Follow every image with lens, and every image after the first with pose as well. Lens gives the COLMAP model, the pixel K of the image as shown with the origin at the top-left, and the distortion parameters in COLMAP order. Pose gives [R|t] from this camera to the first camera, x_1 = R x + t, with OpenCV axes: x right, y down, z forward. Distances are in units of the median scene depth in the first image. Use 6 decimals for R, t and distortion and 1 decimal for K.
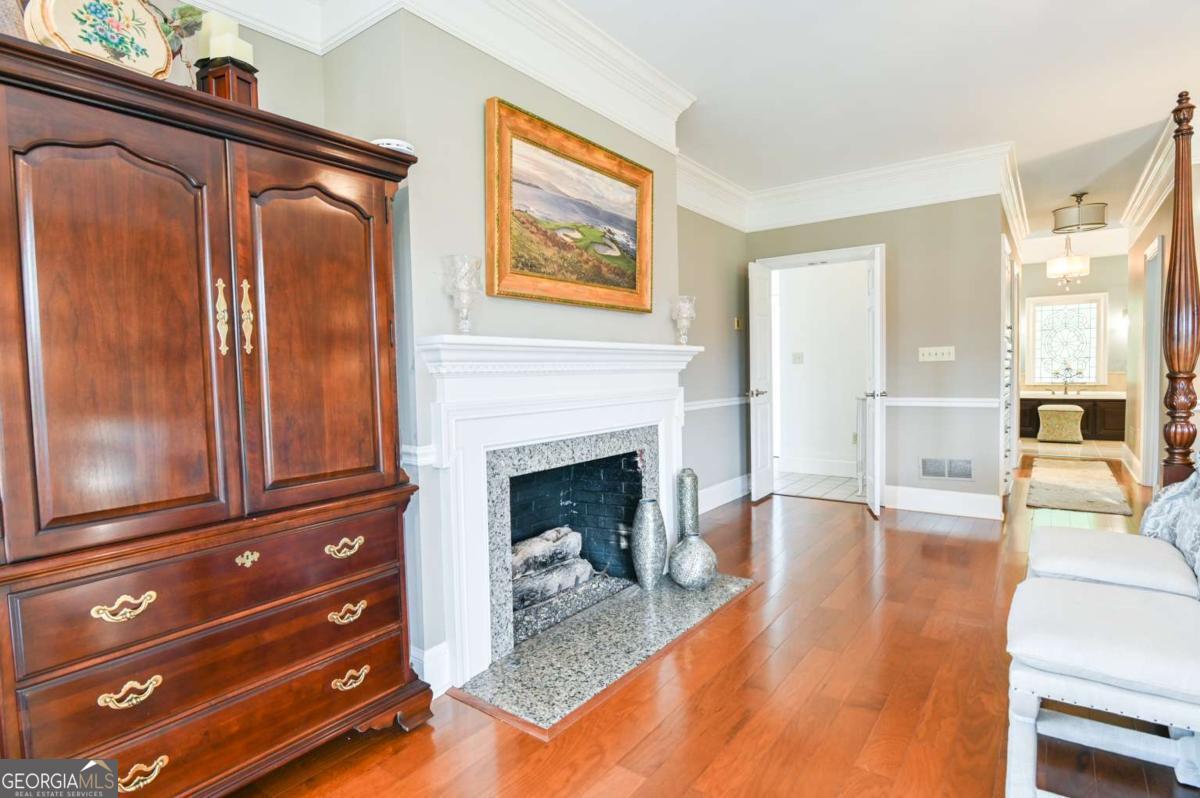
lens RADIAL K [[589.3, 0, 607.3], [0, 589.3, 399.7], [0, 0, 1]] dist [-0.023114, 0.000806]
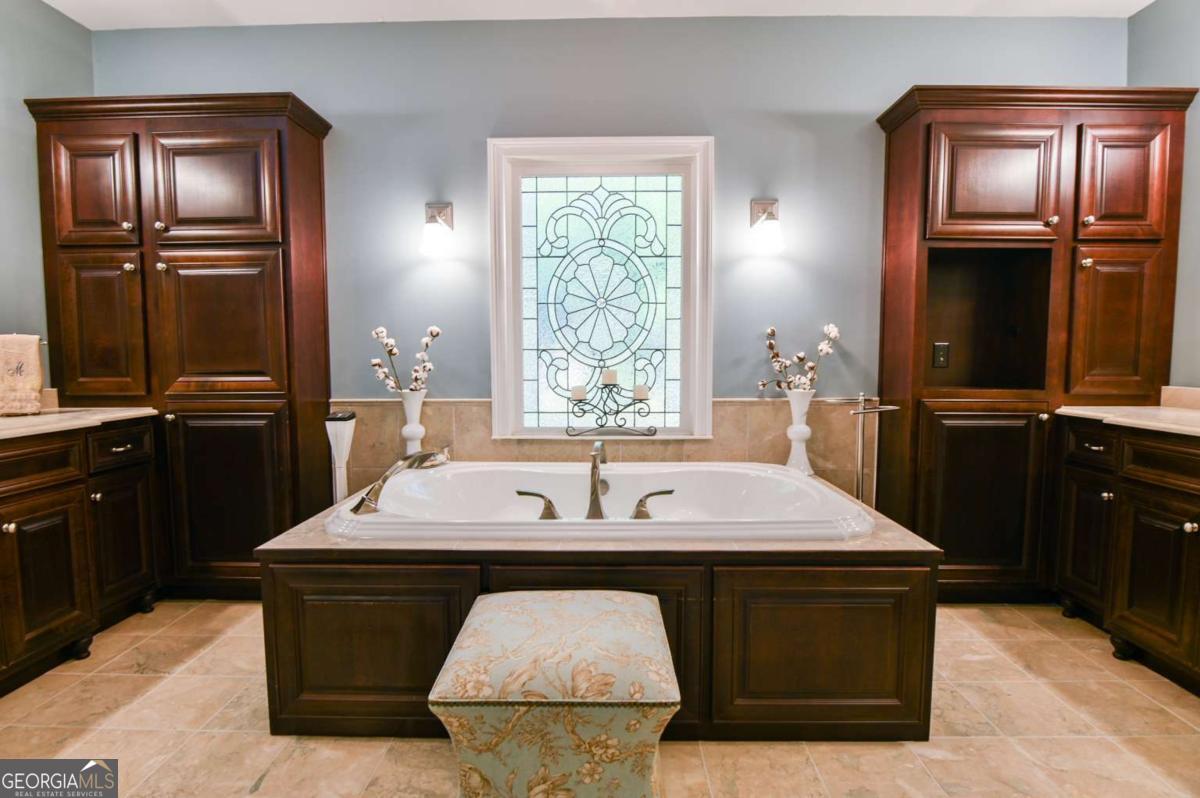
lens RADIAL K [[589.3, 0, 600.9], [0, 589.3, 401.4], [0, 0, 1]] dist [-0.023114, 0.000806]
pose [[0.806505, -0.026382, 0.590638, 0.607491], [0.014363, 0.999583, 0.025035, -0.052696], [-0.591052, -0.011708, 0.806548, 0.754296]]
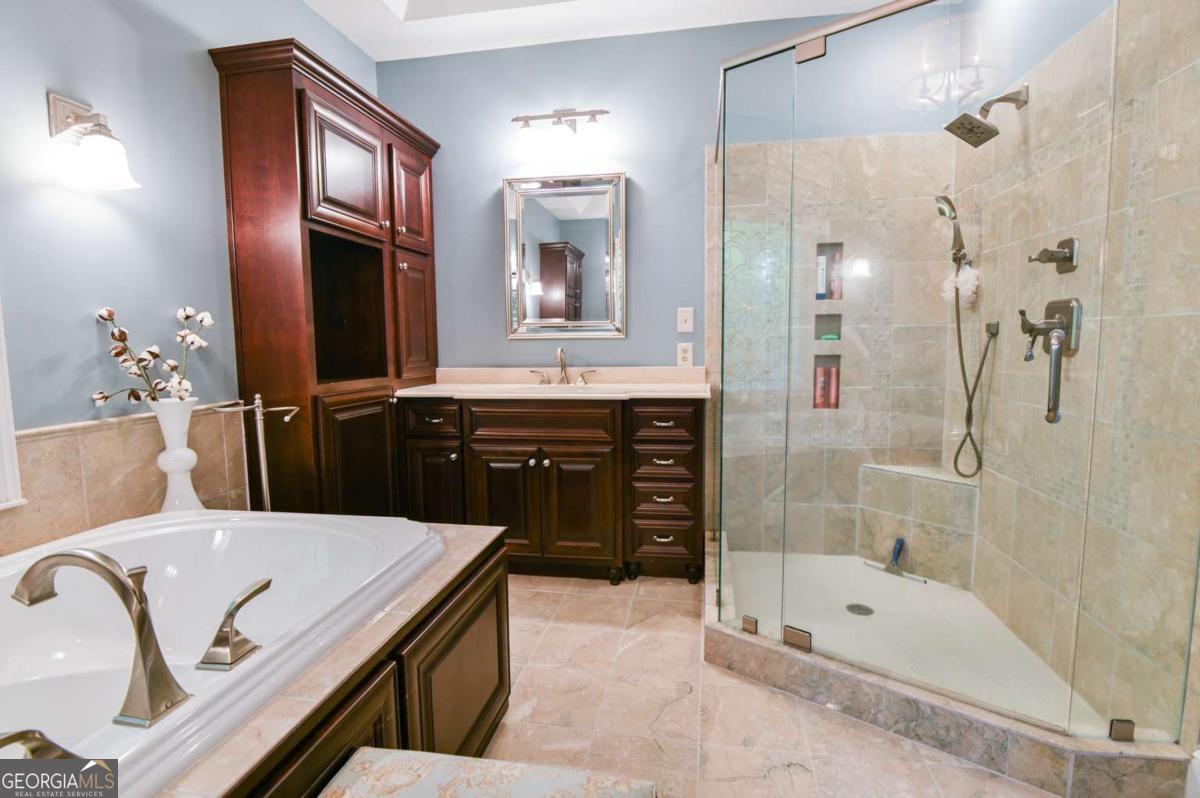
lens RADIAL K [[589.3, 0, 602.9], [0, 589.3, 395.7], [0, 0, 1]] dist [-0.023114, 0.000806]
pose [[-0.459310, -0.059037, 0.886312, 0.612050], [0.063348, 0.993071, 0.098976, -0.061792], [-0.886014, 0.101607, -0.452387, 0.893018]]
